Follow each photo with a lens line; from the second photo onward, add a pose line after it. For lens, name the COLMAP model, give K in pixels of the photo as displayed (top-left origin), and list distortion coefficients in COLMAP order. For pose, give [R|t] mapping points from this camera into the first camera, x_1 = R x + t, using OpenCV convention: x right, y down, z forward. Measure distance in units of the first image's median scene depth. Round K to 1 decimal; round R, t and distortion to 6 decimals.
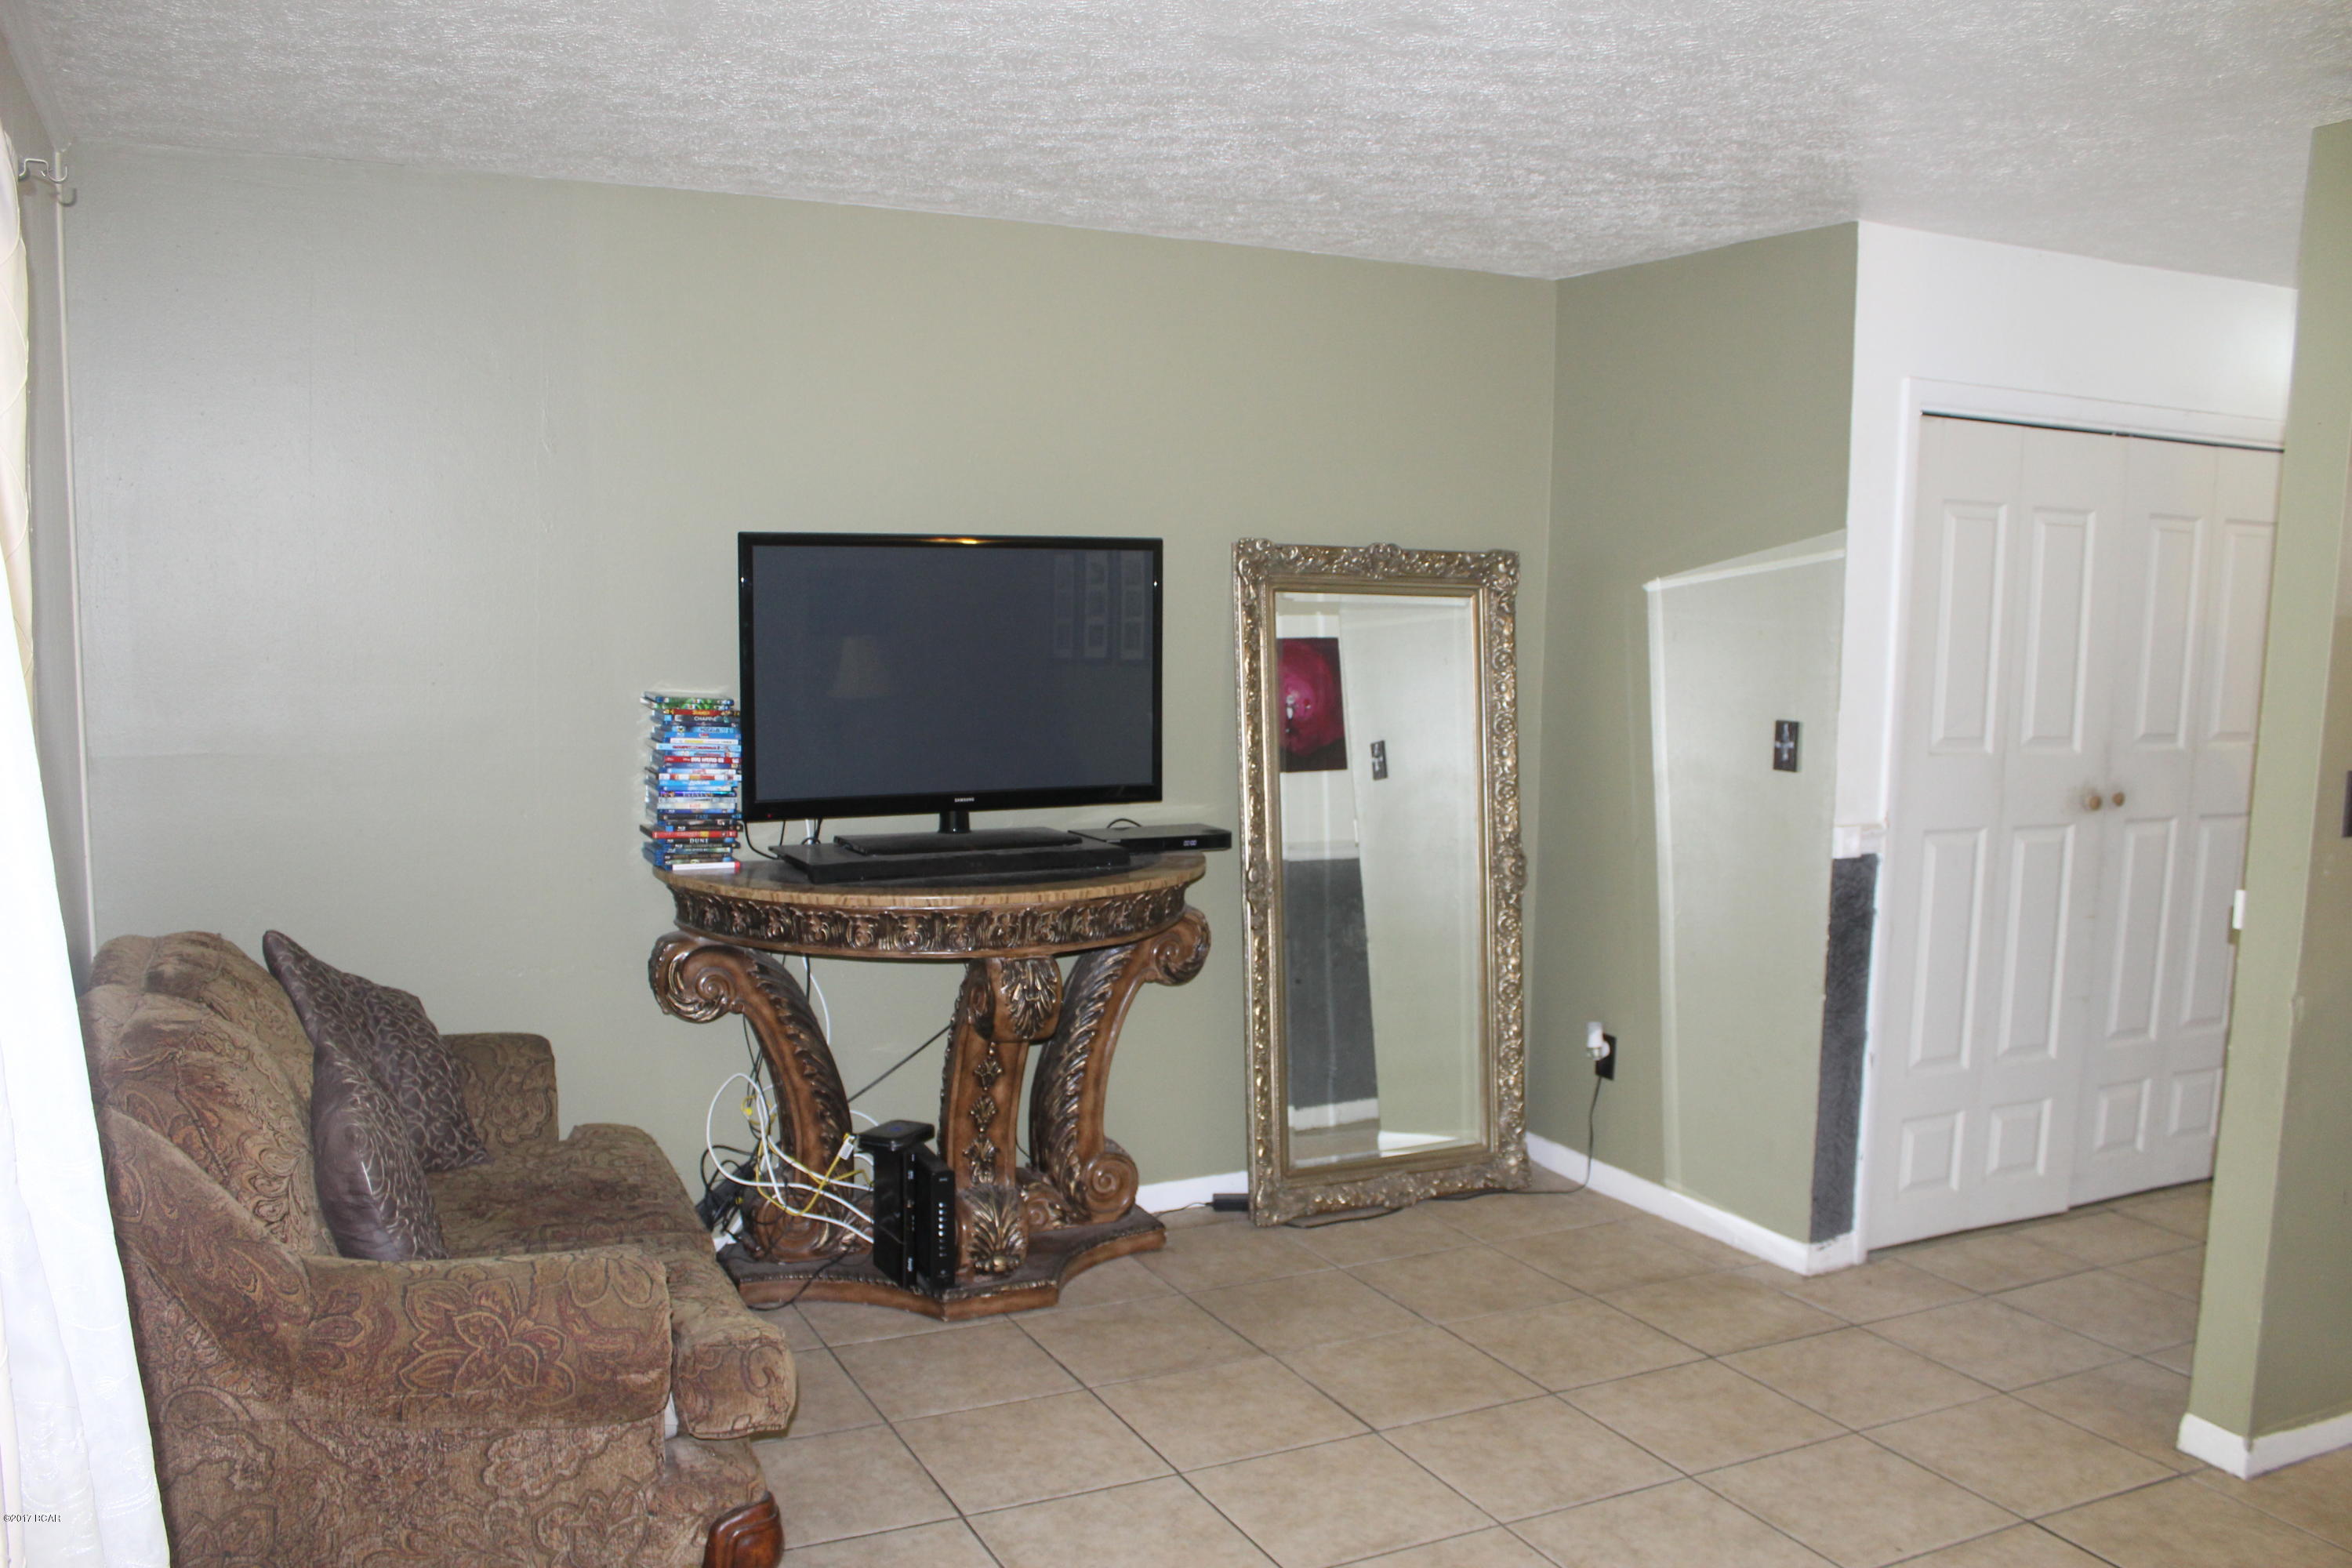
lens RADIAL K [[1941.4, 0, 1176.0], [0, 1941.4, 784.0], [0, 0, 1]] dist [-0.119639, 0.009269]
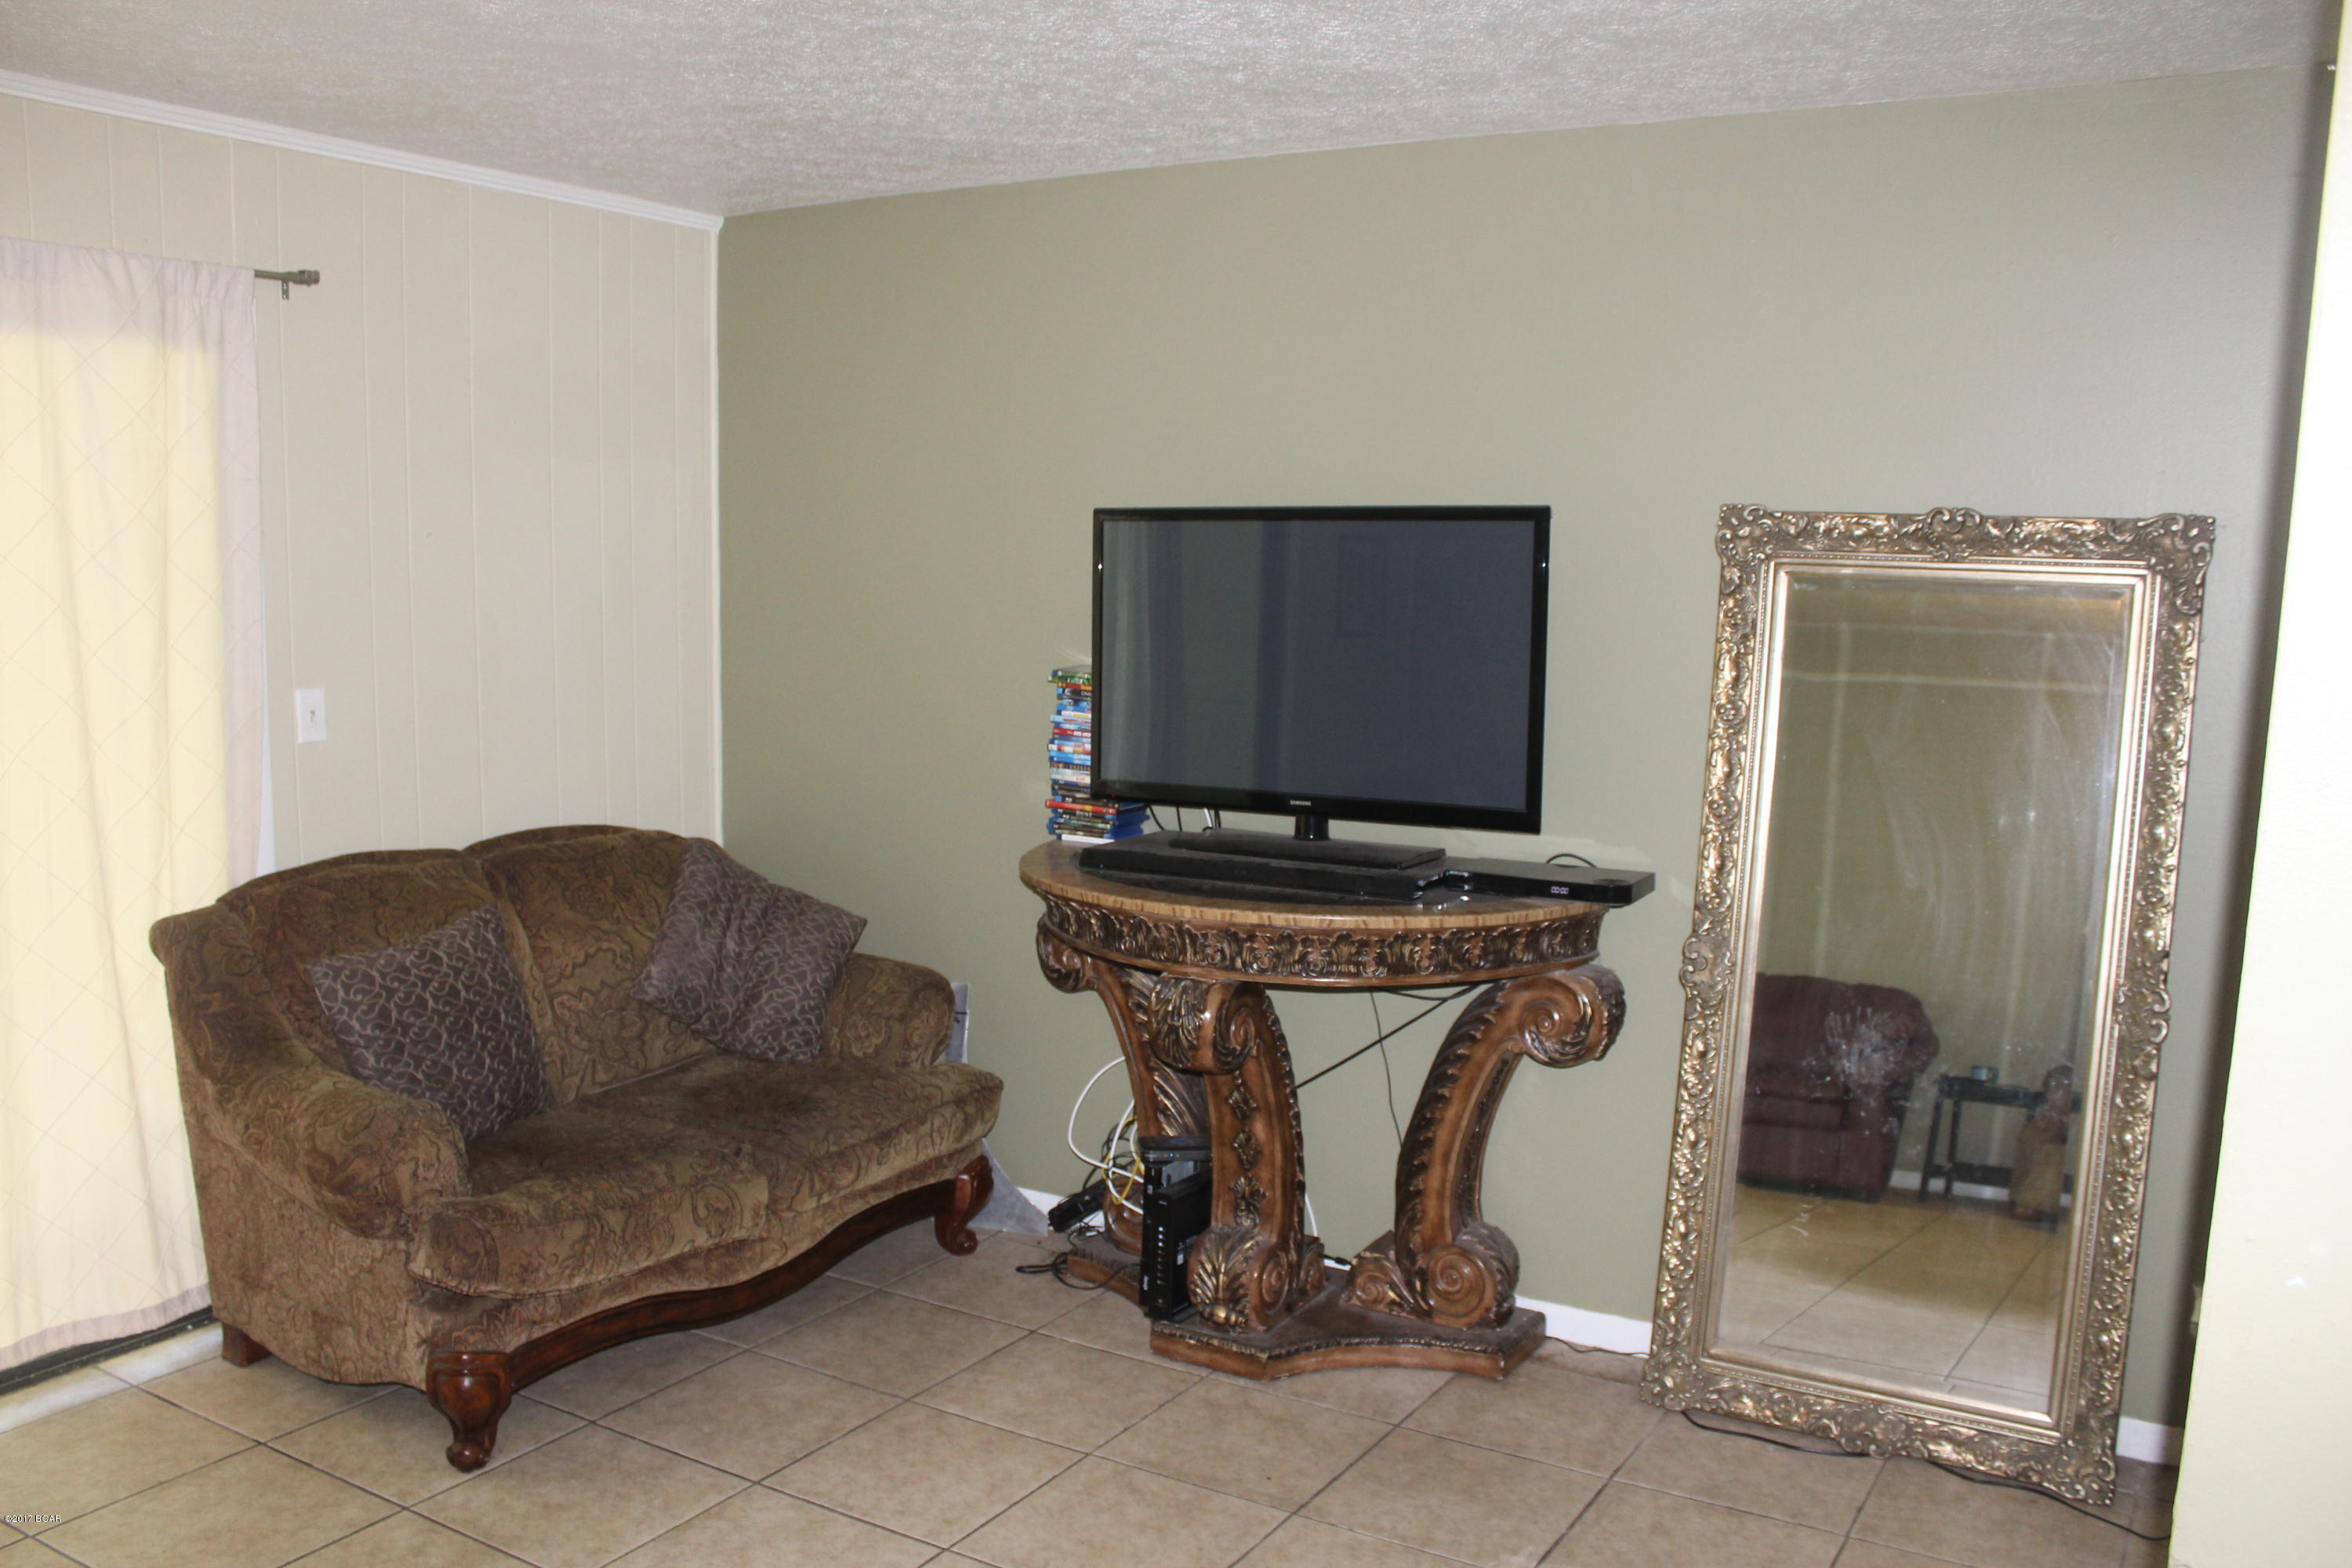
lens RADIAL K [[1941.4, 0, 1176.0], [0, 1941.4, 784.0], [0, 0, 1]] dist [-0.119639, 0.009269]
pose [[0.544518, 0.090488, -0.833854, 0.629017], [-0.090560, 0.994694, 0.048806, -0.040461], [0.833846, 0.048938, 0.549824, 0.475652]]
